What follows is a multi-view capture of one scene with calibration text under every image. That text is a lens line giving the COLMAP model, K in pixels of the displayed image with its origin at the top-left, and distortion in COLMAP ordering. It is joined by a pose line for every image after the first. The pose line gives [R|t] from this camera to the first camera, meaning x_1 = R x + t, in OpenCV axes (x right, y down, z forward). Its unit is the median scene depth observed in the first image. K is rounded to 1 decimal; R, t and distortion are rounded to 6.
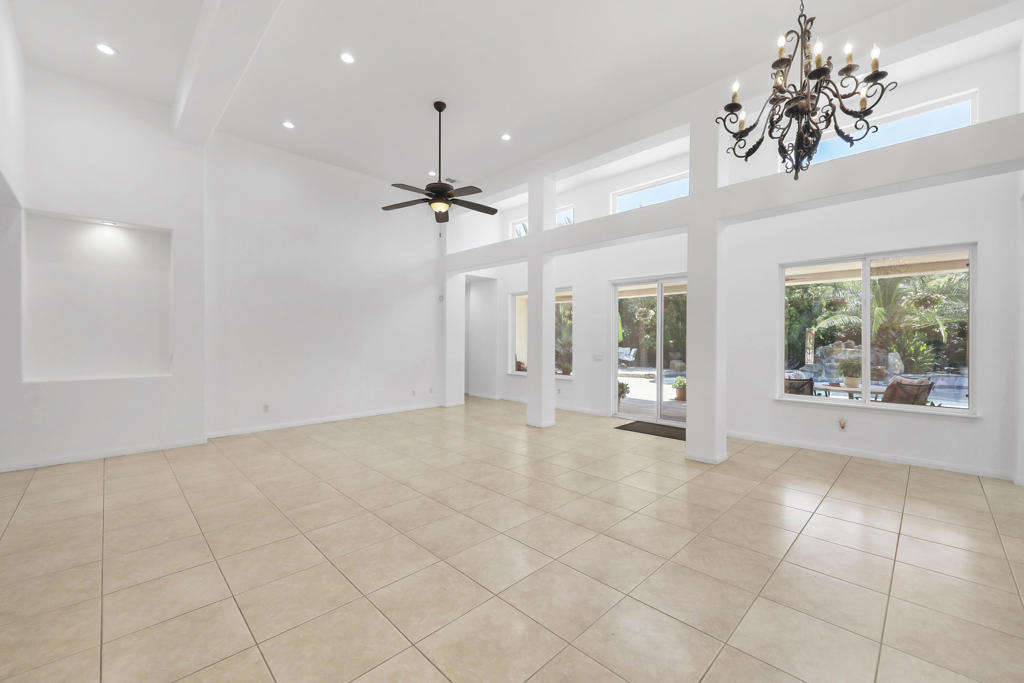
lens RADIAL K [[412.7, 0, 512.8], [0, 412.7, 339.7], [0, 0, 1]] dist [0.009089, -0.000248]
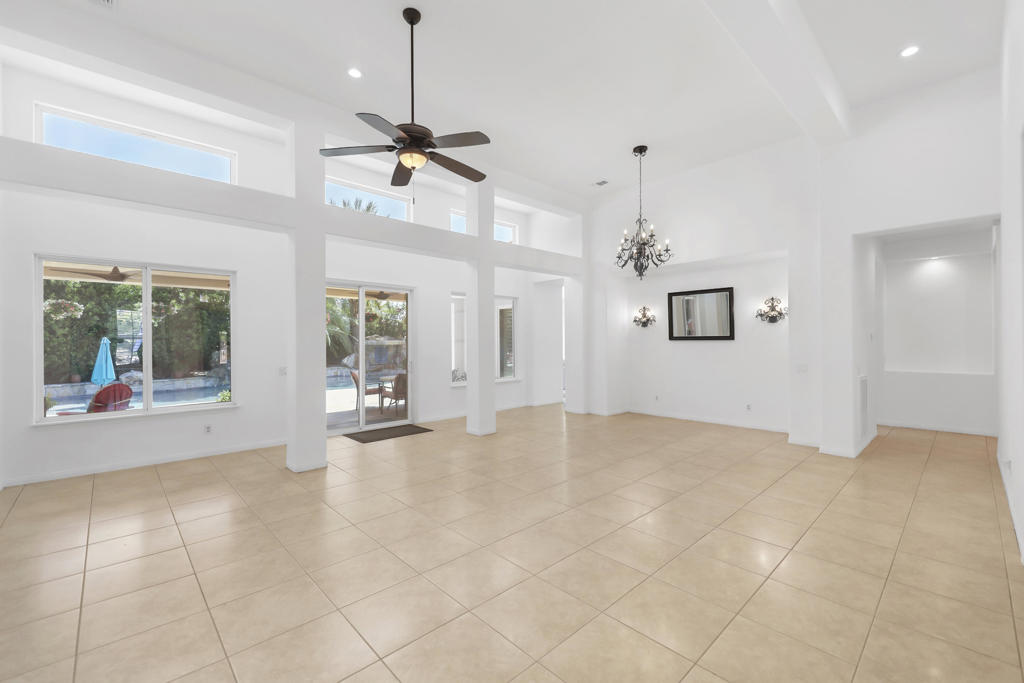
lens RADIAL K [[436.4, 0, 513.3], [0, 436.4, 334.8], [0, 0, 1]] dist [0.003882, 0.000431]
pose [[0.011538, 0.013110, 0.999847, -0.915717], [0.008029, 0.999881, -0.013203, -0.014153], [-0.999901, 0.008181, 0.011431, 0.825877]]
